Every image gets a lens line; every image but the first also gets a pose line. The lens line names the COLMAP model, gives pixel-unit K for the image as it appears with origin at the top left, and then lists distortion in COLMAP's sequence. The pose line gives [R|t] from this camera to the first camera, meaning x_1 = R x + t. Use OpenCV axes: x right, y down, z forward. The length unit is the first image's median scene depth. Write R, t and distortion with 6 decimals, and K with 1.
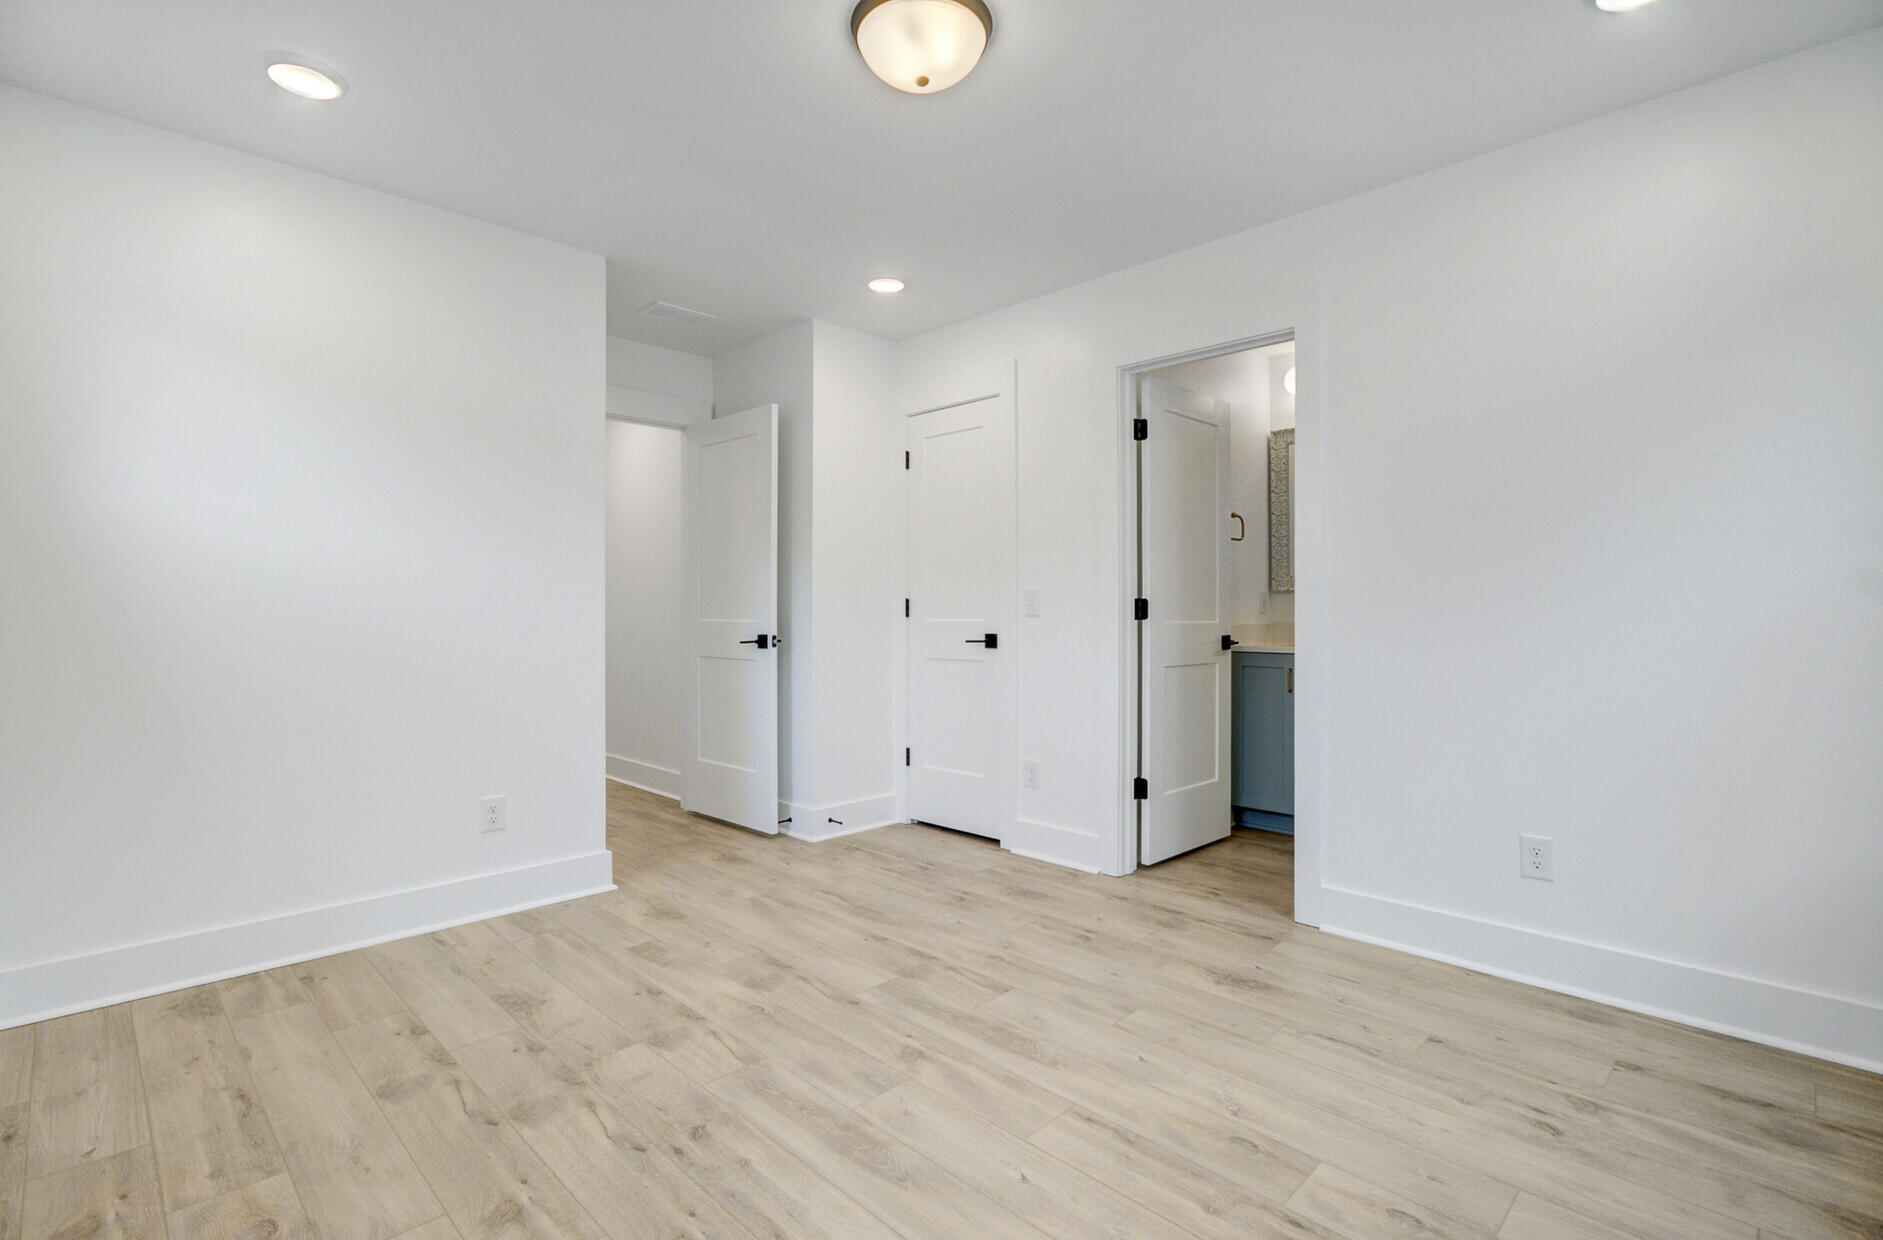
lens RADIAL K [[891.9, 0, 941.8], [0, 891.9, 613.9], [0, 0, 1]] dist [0.004105, -0.000012]
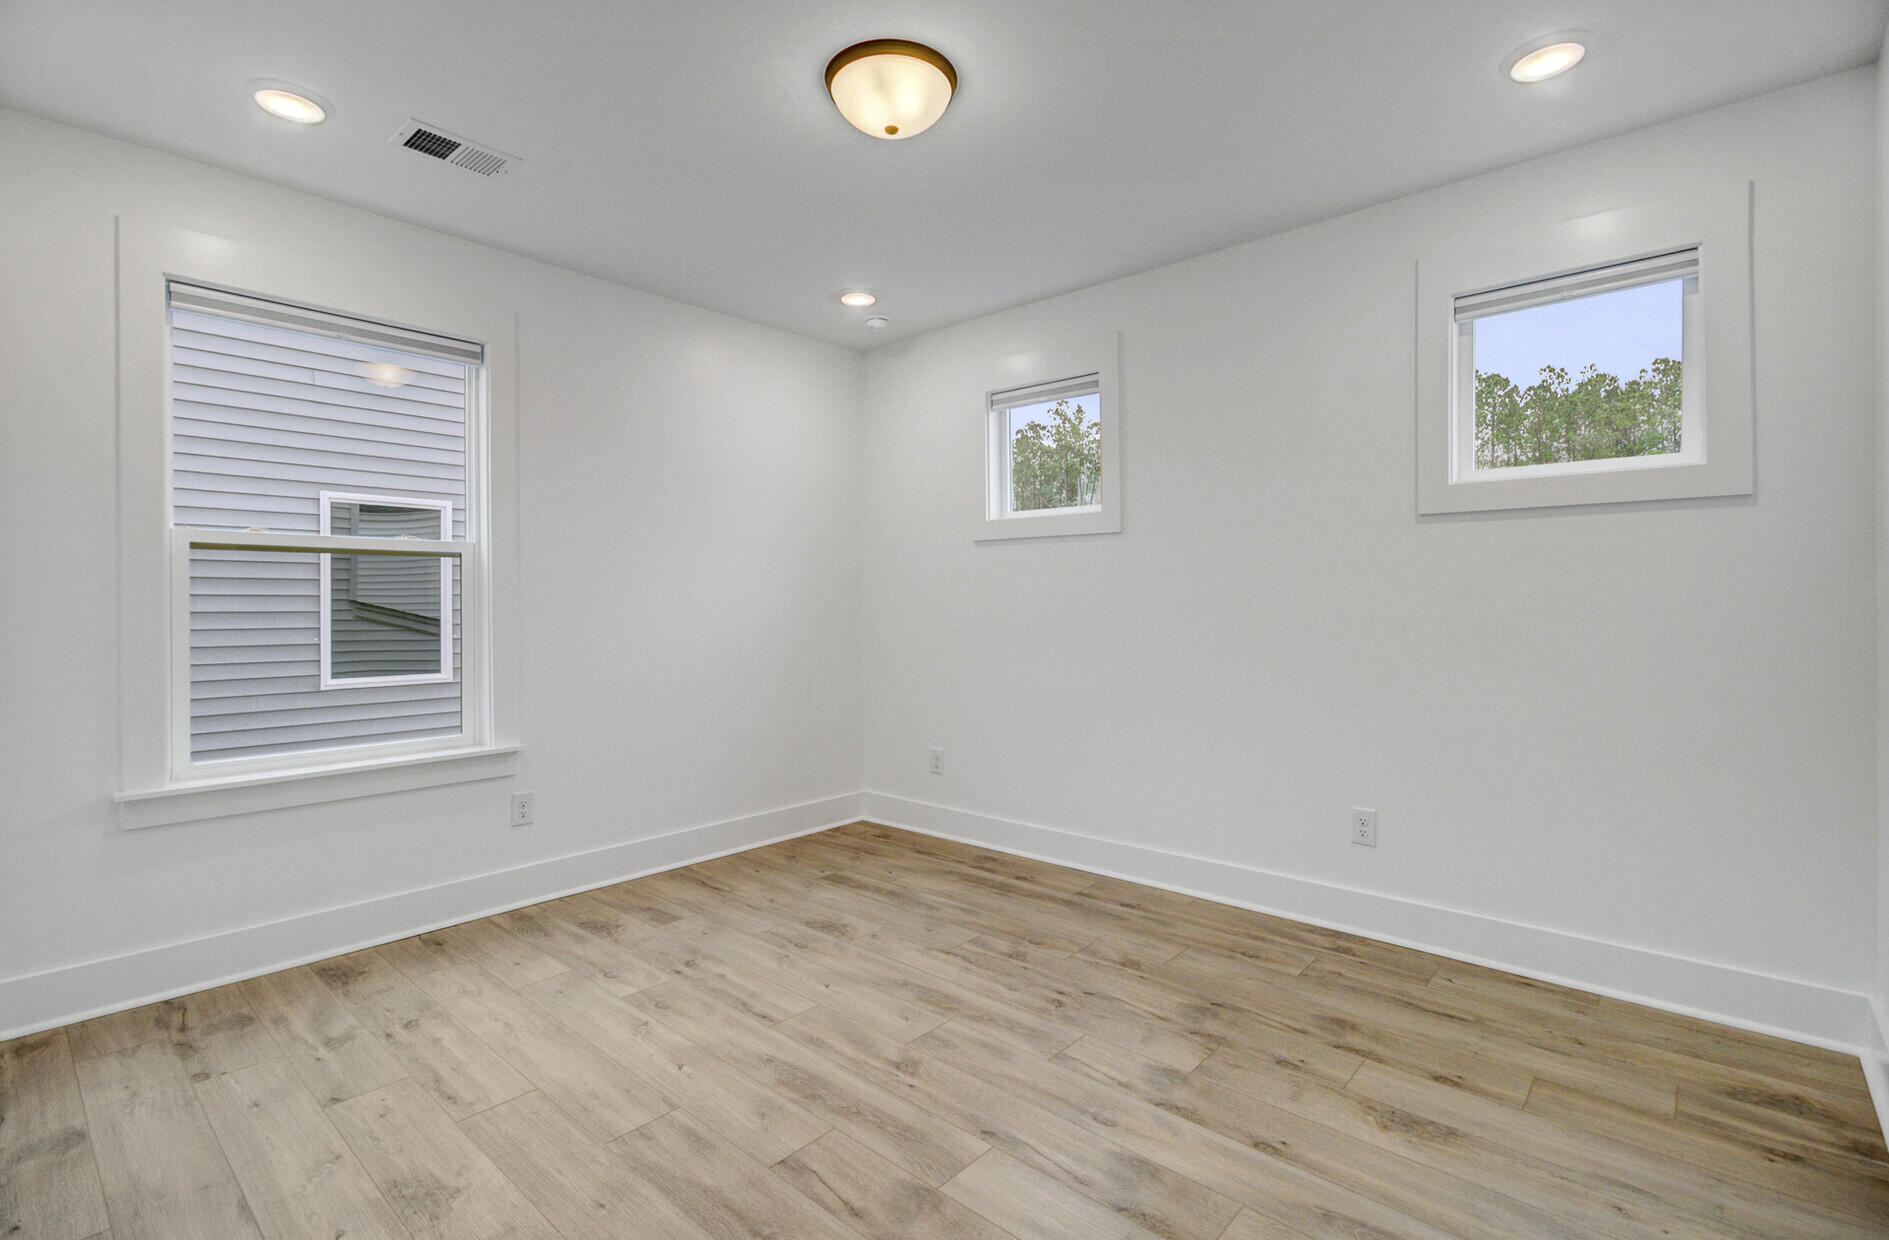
lens RADIAL K [[894.8, 0, 944.1], [0, 894.8, 612.7], [0, 0, 1]] dist [0.004105, -0.000012]
pose [[-0.998443, 0.005718, -0.055484, -0.023719], [0.004881, 0.999872, 0.015215, -0.034471], [0.055564, 0.014921, -0.998344, 2.097398]]
